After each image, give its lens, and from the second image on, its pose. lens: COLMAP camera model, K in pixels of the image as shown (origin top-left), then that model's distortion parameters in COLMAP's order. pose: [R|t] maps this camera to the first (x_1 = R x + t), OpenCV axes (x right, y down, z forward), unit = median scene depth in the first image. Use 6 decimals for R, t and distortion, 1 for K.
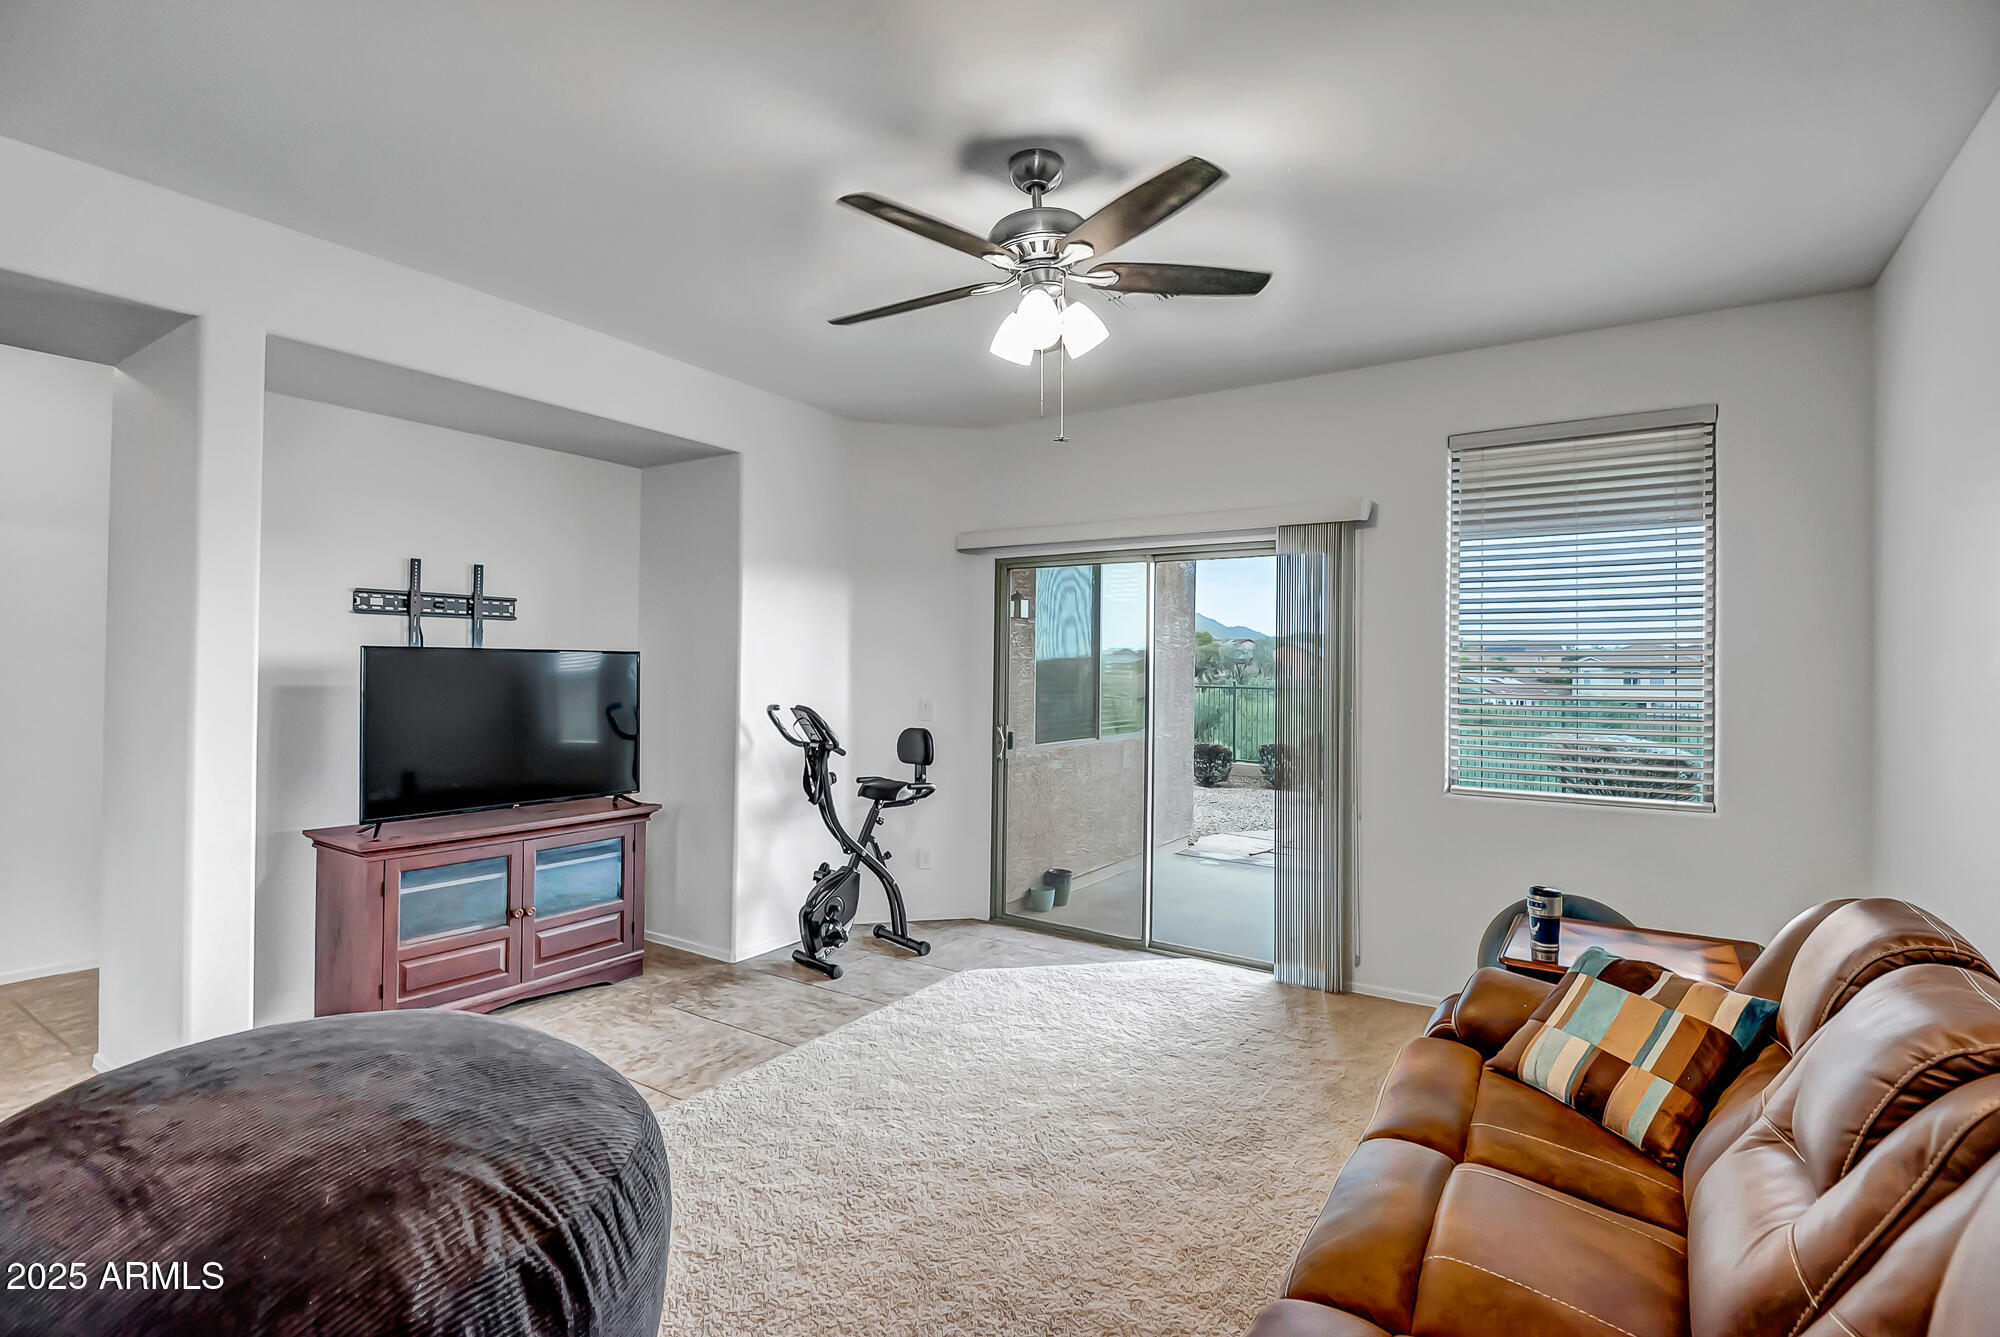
lens RADIAL K [[927.7, 0, 999.2], [0, 927.7, 665.5], [0, 0, 1]] dist [-0.004555, -0.002034]
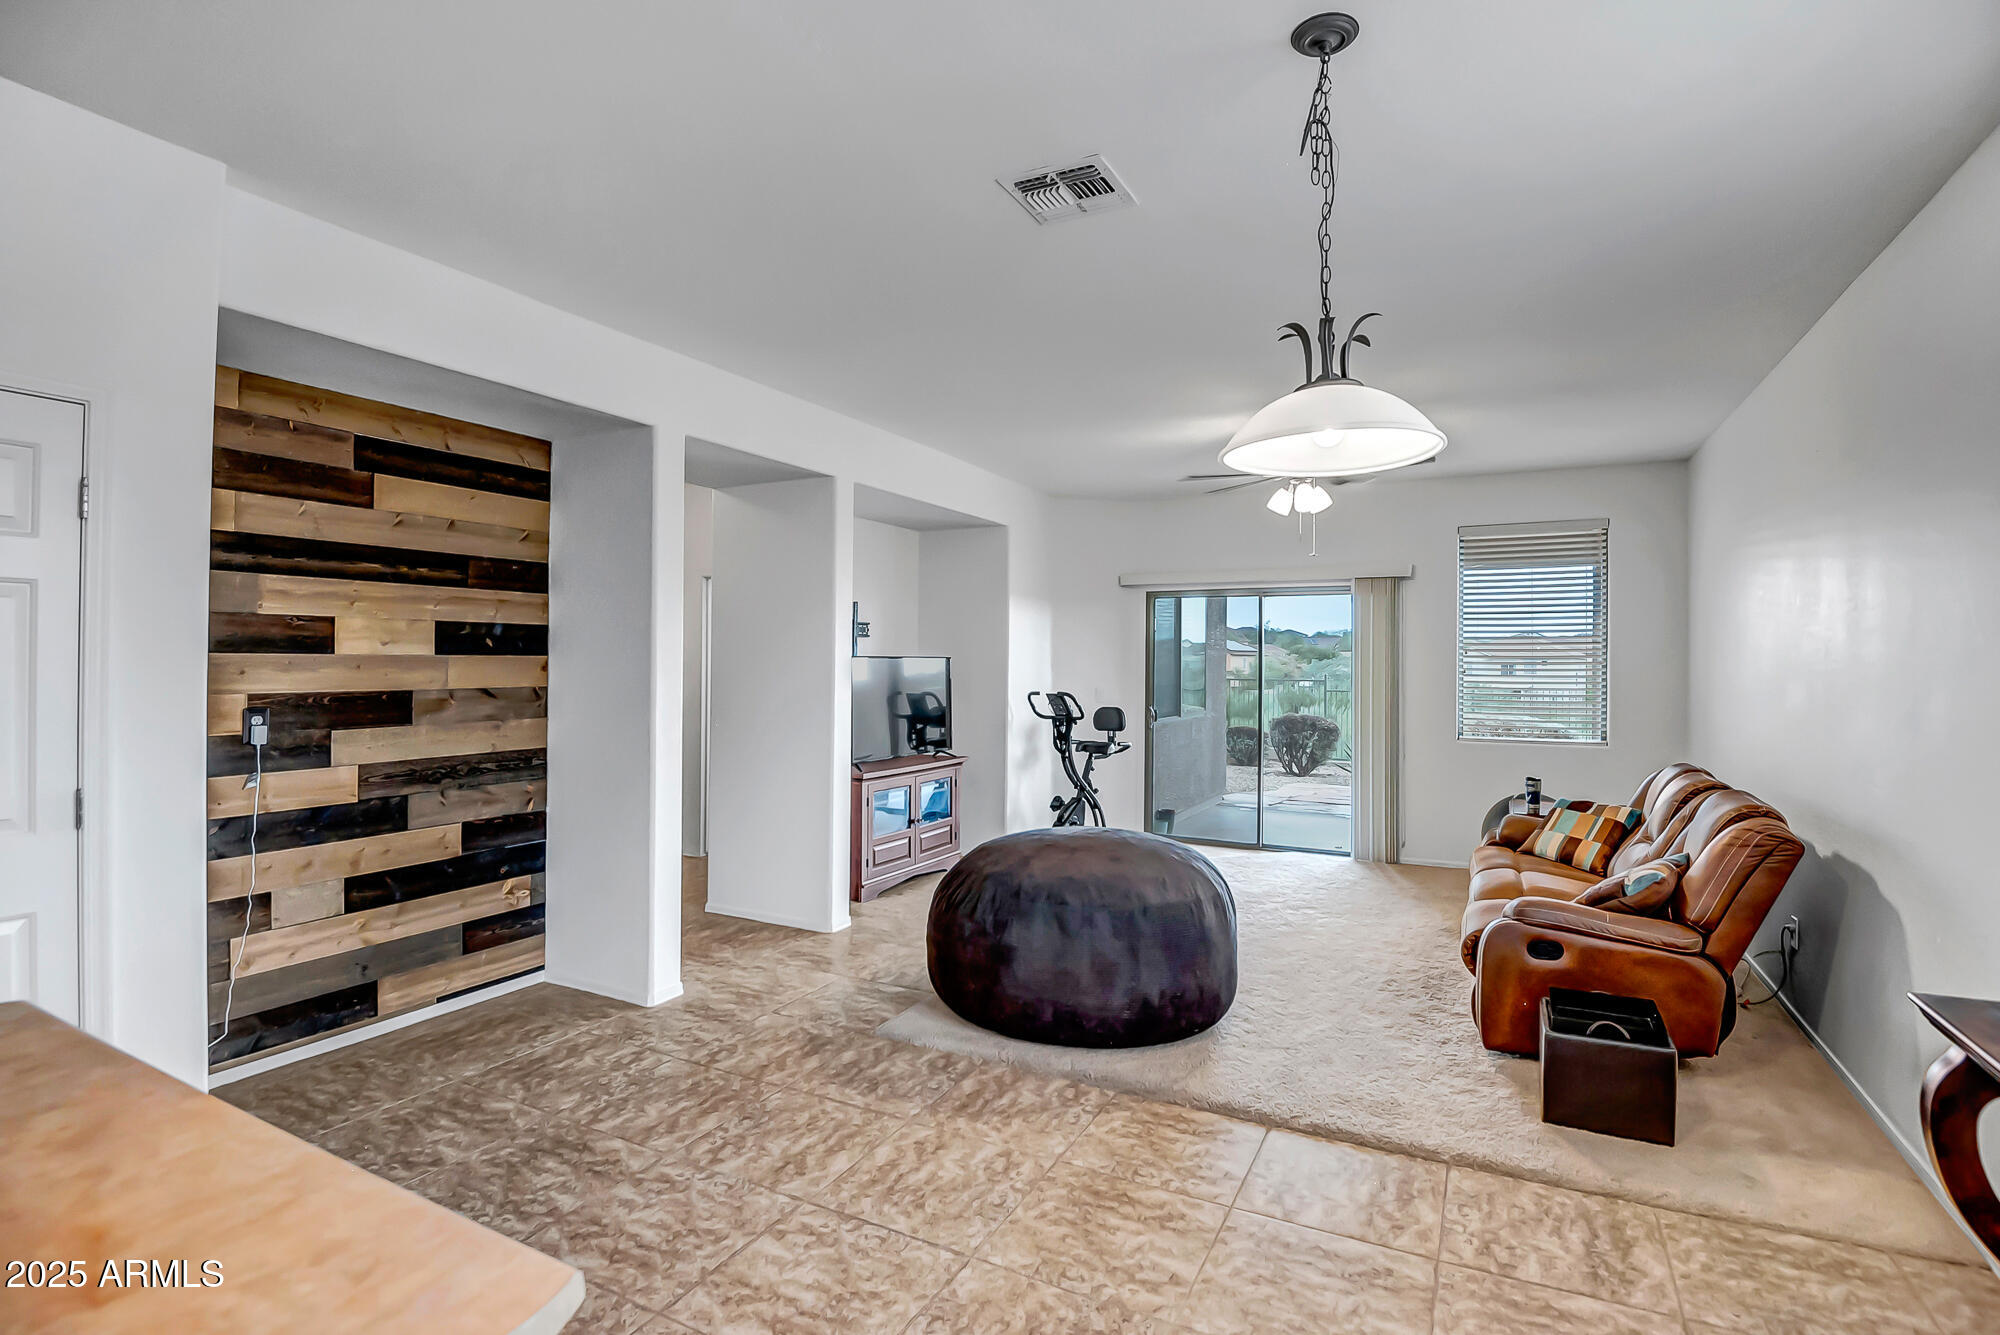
lens RADIAL K [[927.7, 0, 998.5], [0, 927.7, 663.9], [0, 0, 1]] dist [-0.004555, -0.002034]
pose [[0.995245, -0.006339, 0.097198, -0.489184], [0.005697, 0.999960, 0.006881, -0.016527], [-0.097238, -0.006295, 0.995241, -0.570899]]
